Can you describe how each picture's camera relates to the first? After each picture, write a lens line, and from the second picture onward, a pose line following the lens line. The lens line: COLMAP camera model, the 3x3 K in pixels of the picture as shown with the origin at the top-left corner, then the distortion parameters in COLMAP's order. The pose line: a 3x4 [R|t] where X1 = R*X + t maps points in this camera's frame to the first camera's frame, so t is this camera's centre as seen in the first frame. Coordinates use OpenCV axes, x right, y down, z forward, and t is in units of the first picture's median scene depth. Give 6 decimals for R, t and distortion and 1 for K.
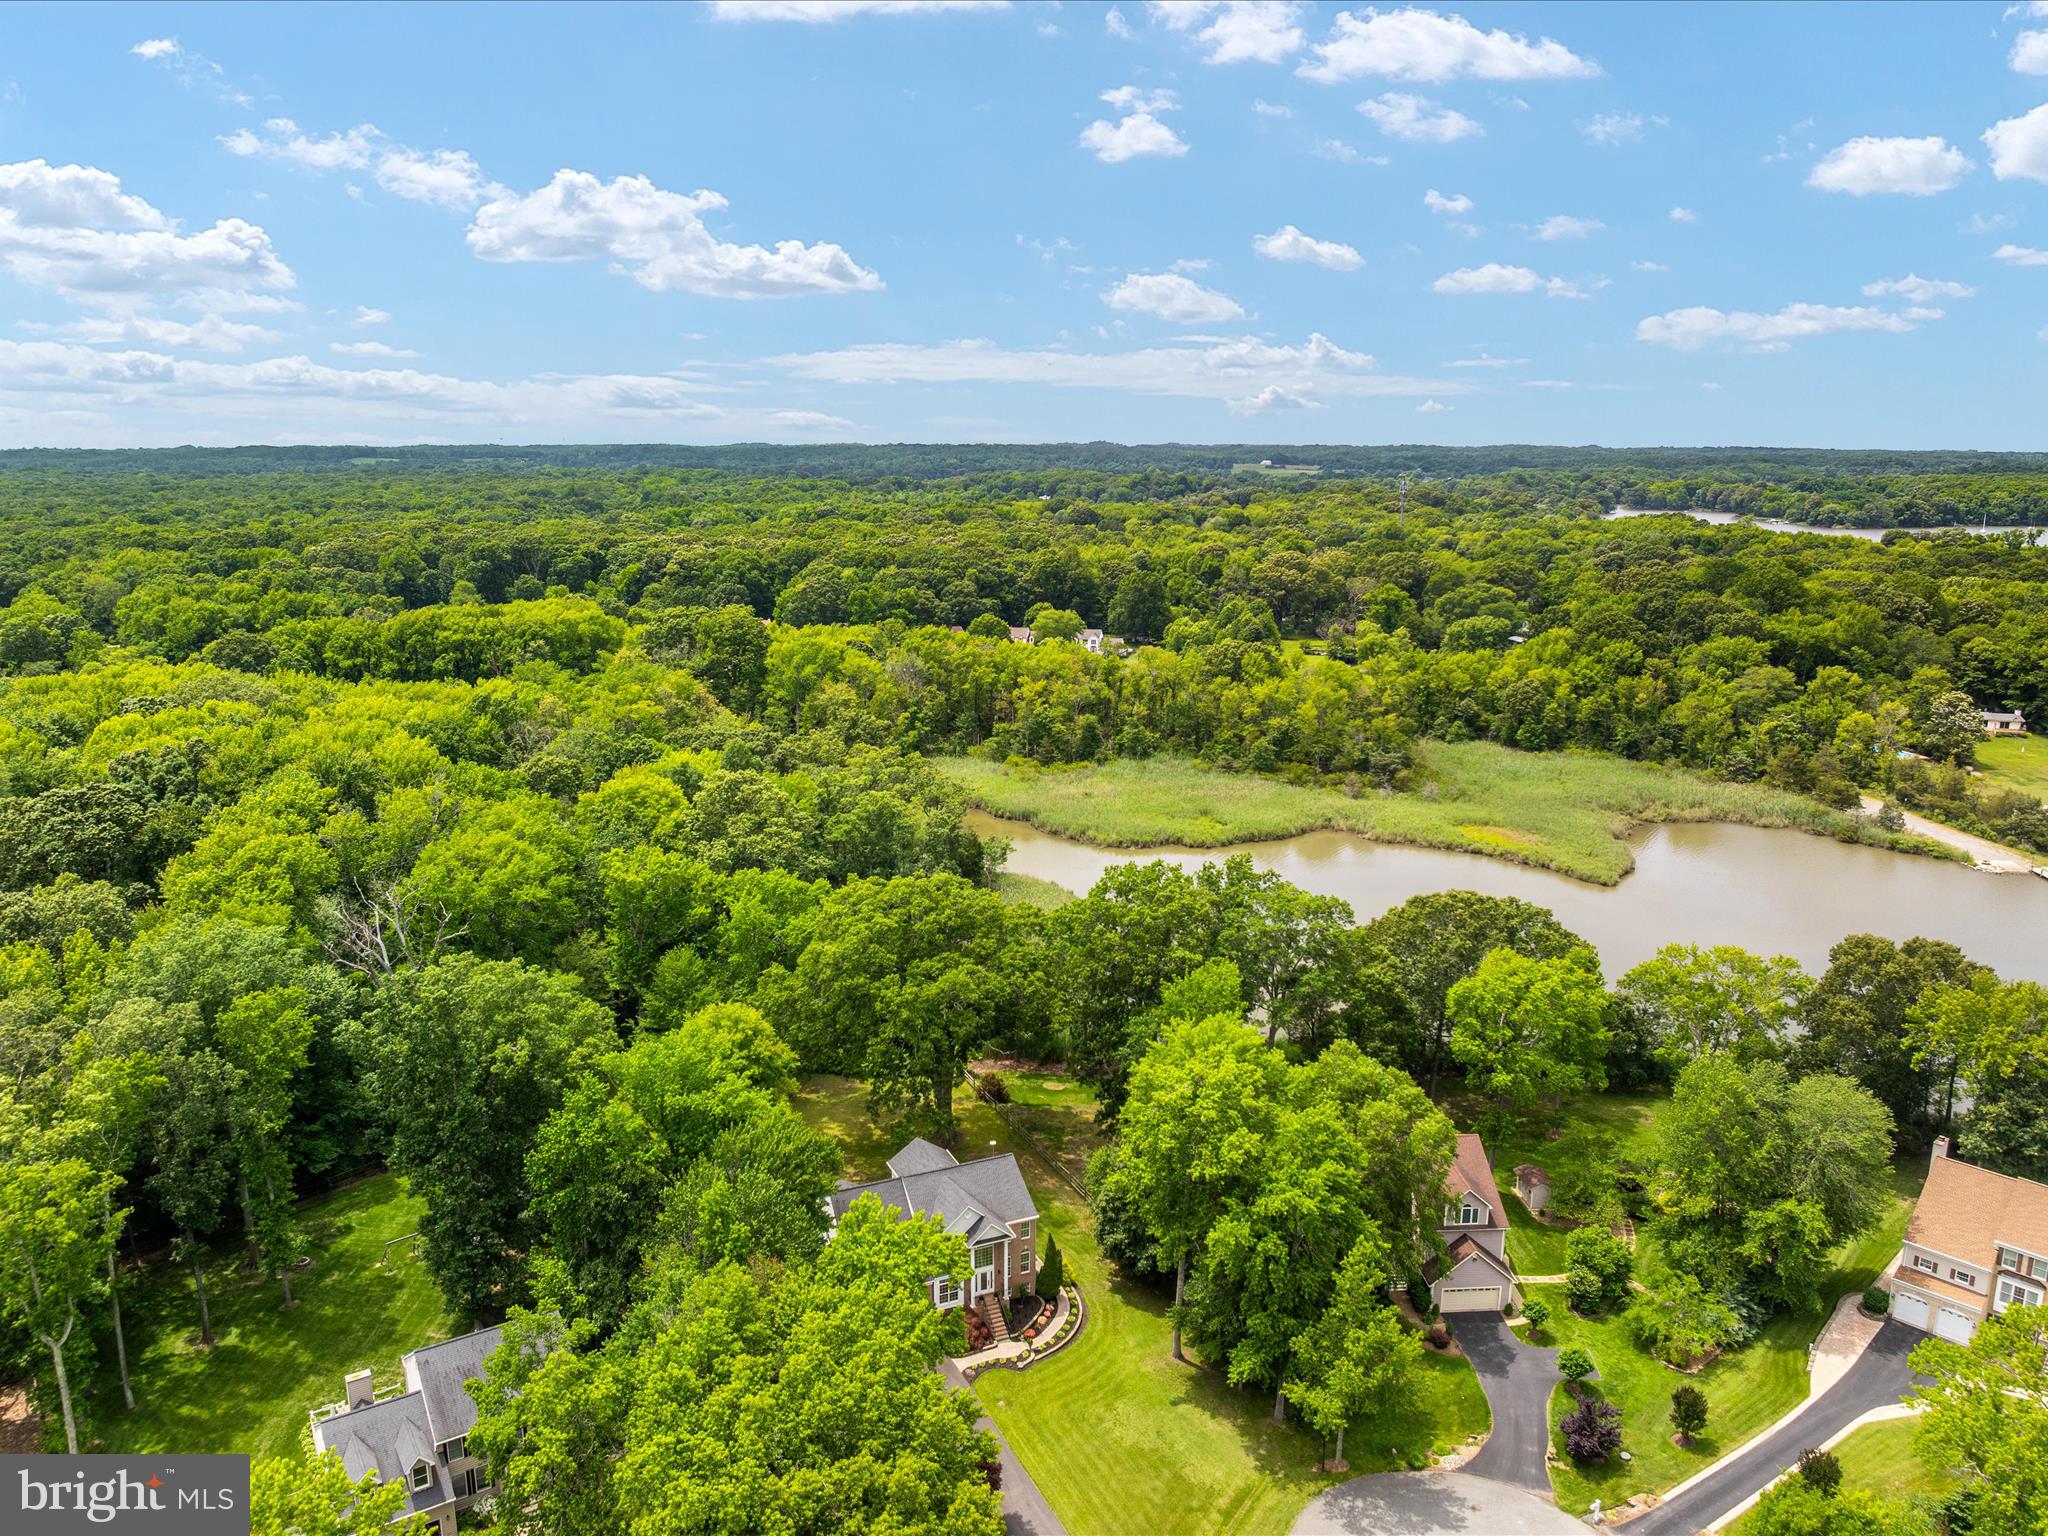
lens RADIAL K [[1435.4, 0, 1029.3], [0, 1435.4, 768.5], [0, 0, 1]] dist [-0.036515, -0.002621]
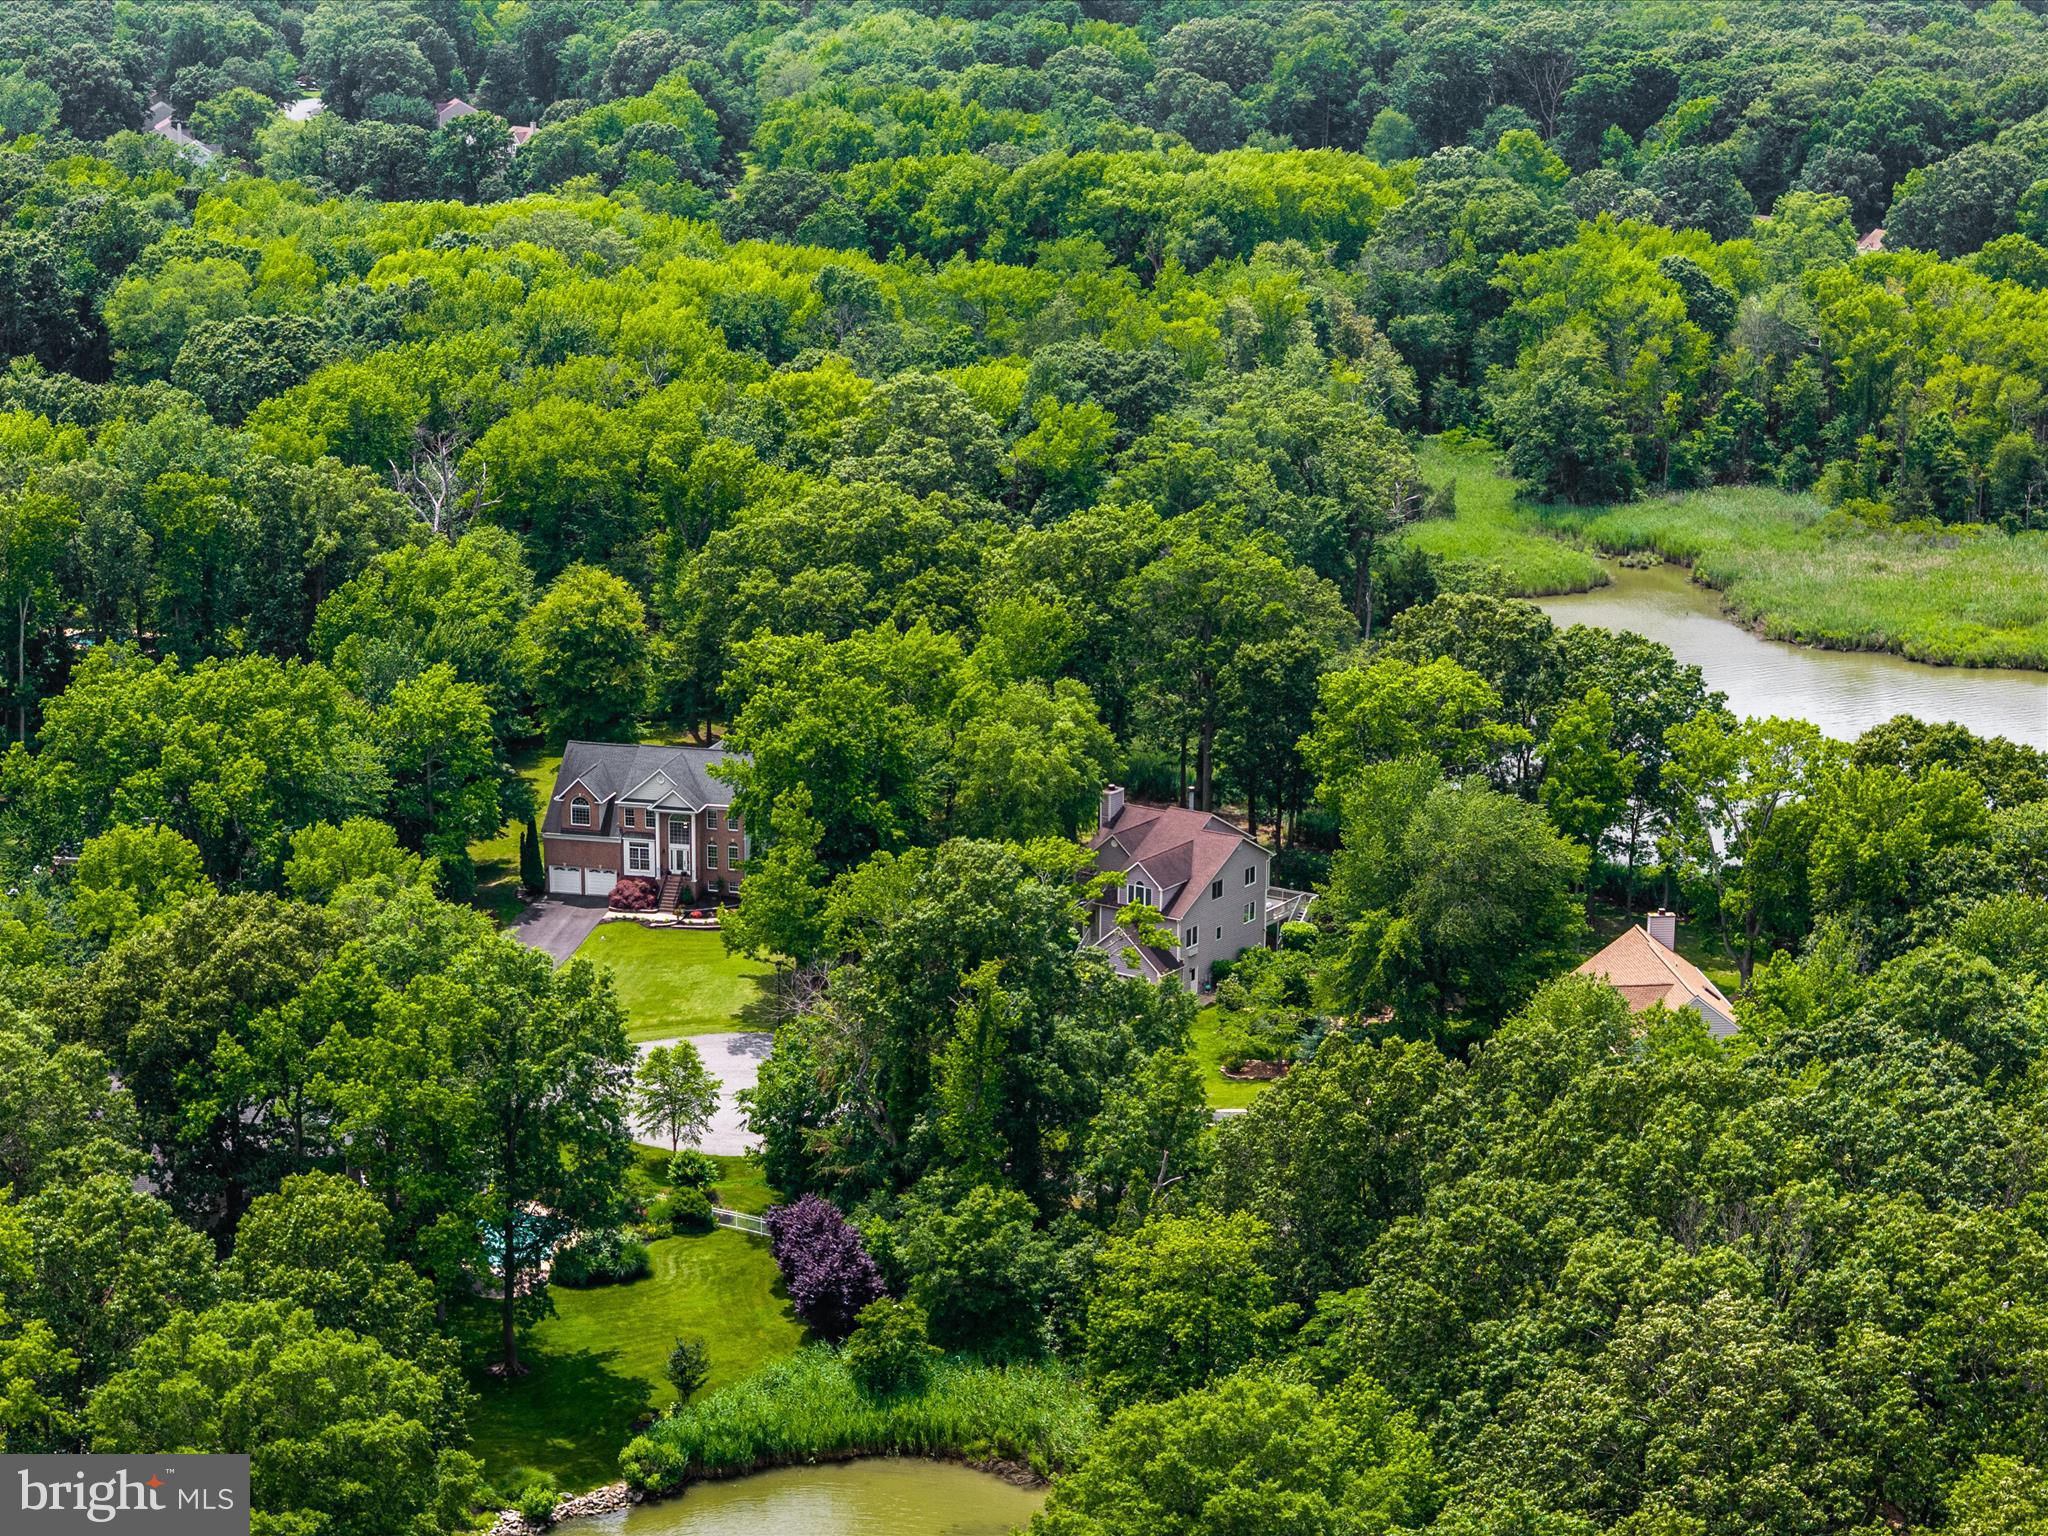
lens RADIAL K [[4121.7, 0, 1023.7], [0, 4121.7, 769.0], [0, 0, 1]] dist [-0.395835, -0.149663]
pose [[0.800801, 0.151041, -0.579572, 1.744632], [-0.135766, 0.988268, 0.069960, 0.077117], [0.583339, 0.022662, 0.811912, -1.099120]]
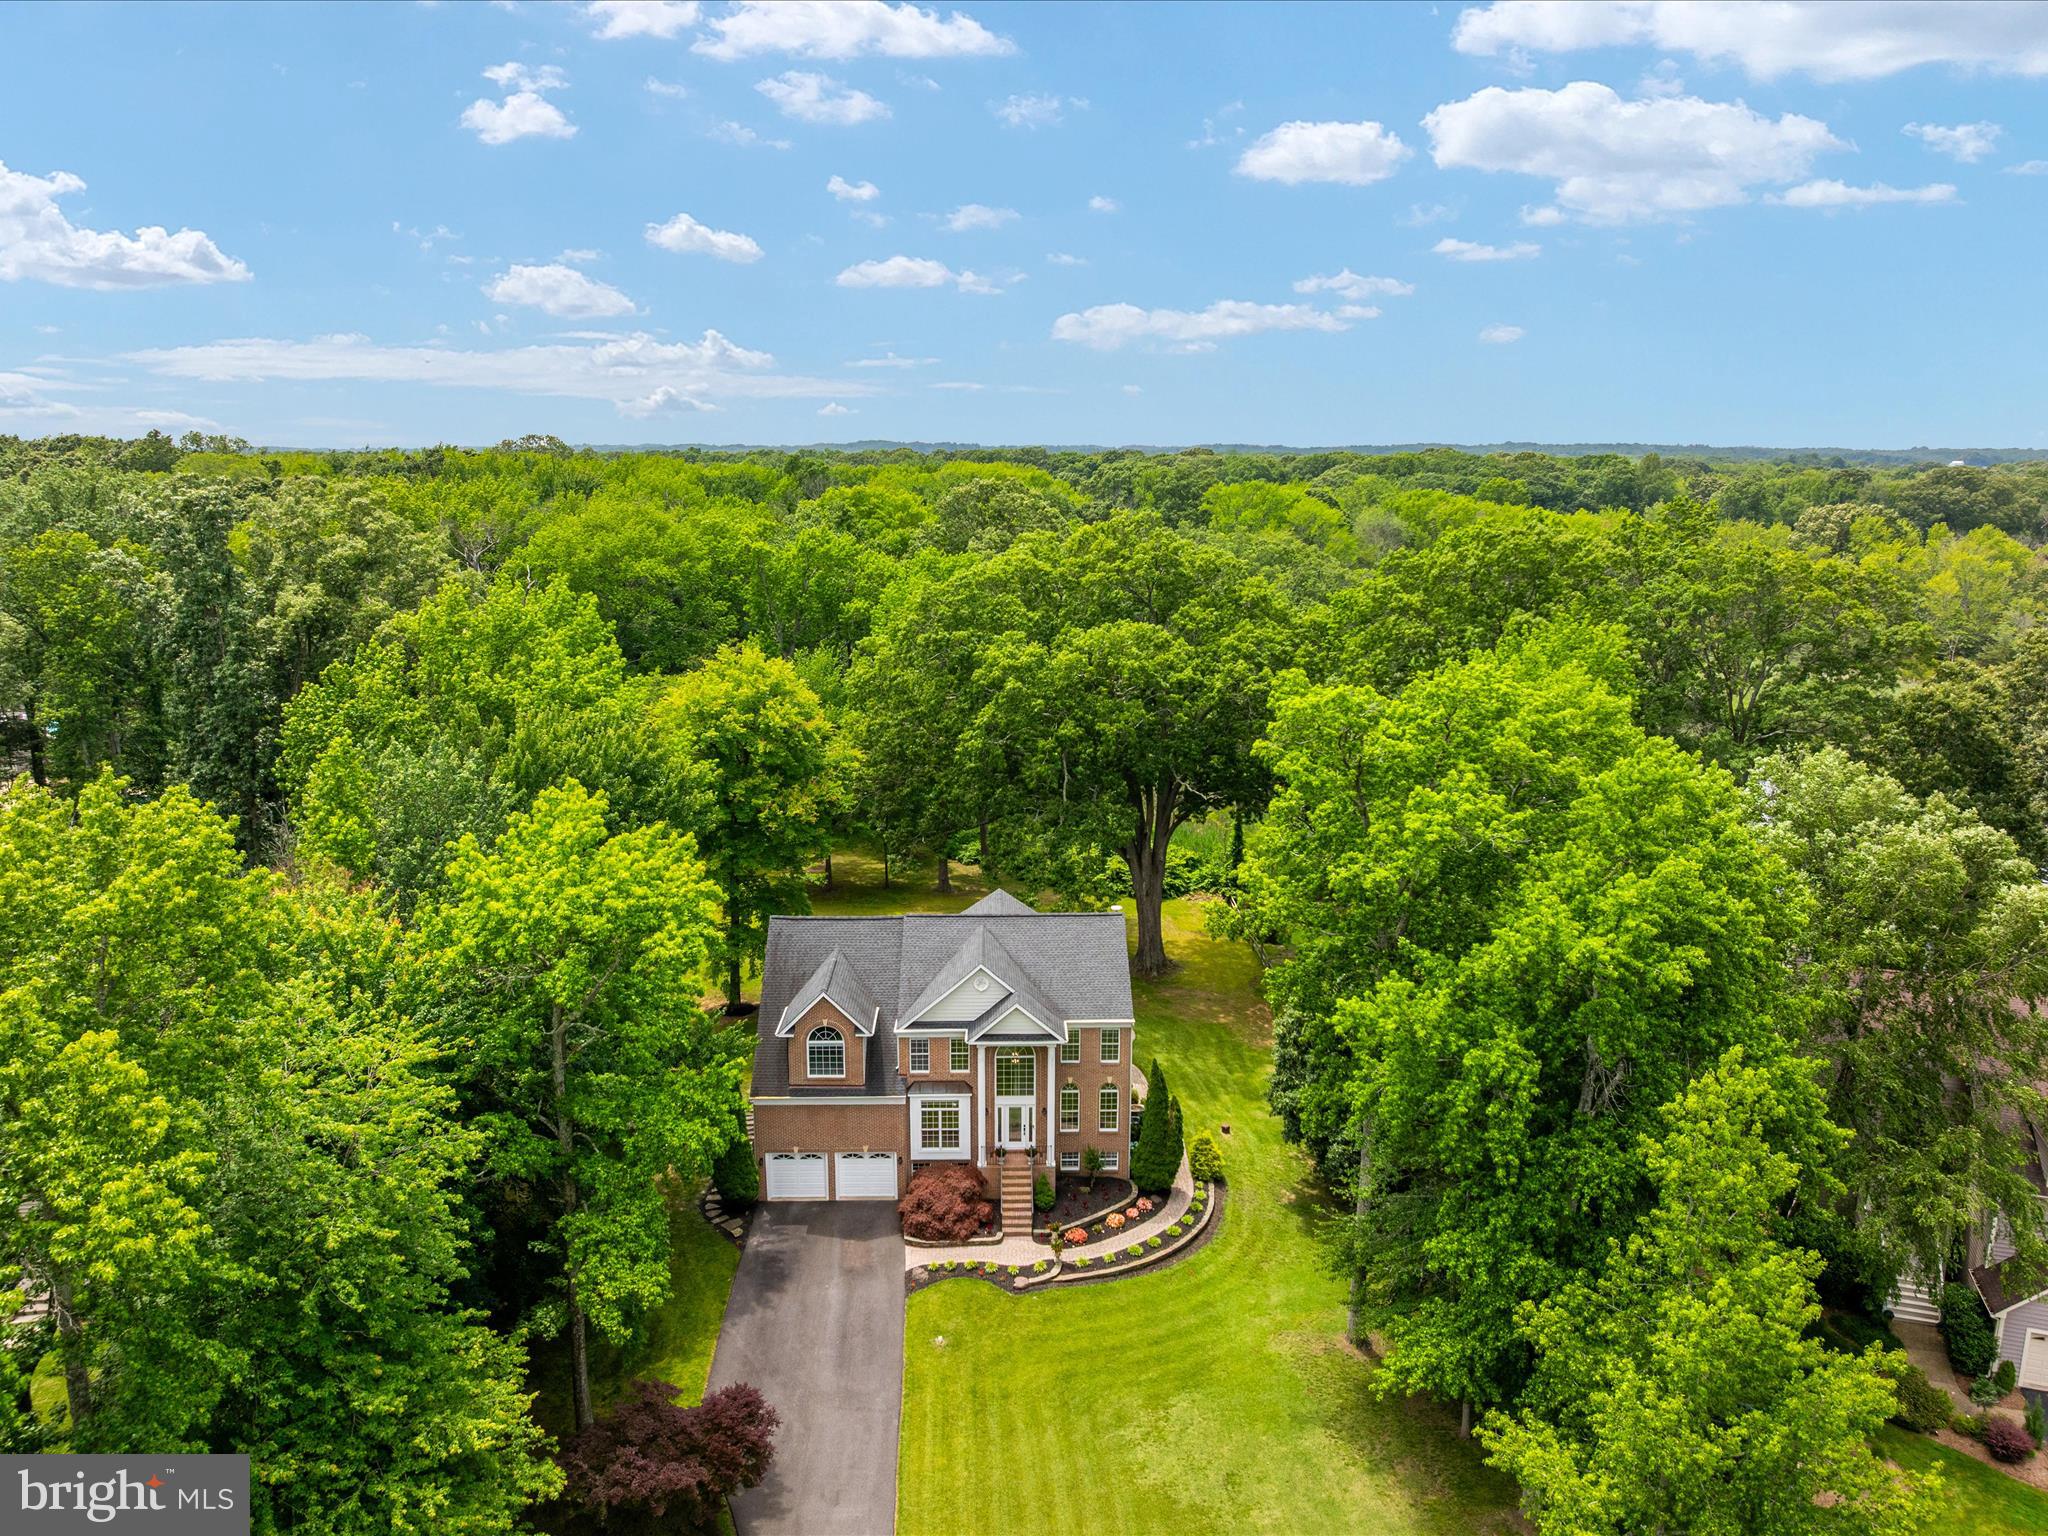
lens RADIAL K [[1501.2, 0, 1036.5], [0, 1501.2, 768.8], [0, 0, 1]] dist [-0.045955, 0.003045]
pose [[0.924399, 0.078930, -0.373171, 0.171333], [-0.084278, 0.996440, 0.001991, 0.229571], [0.372000, 0.029609, 0.927760, 0.495548]]
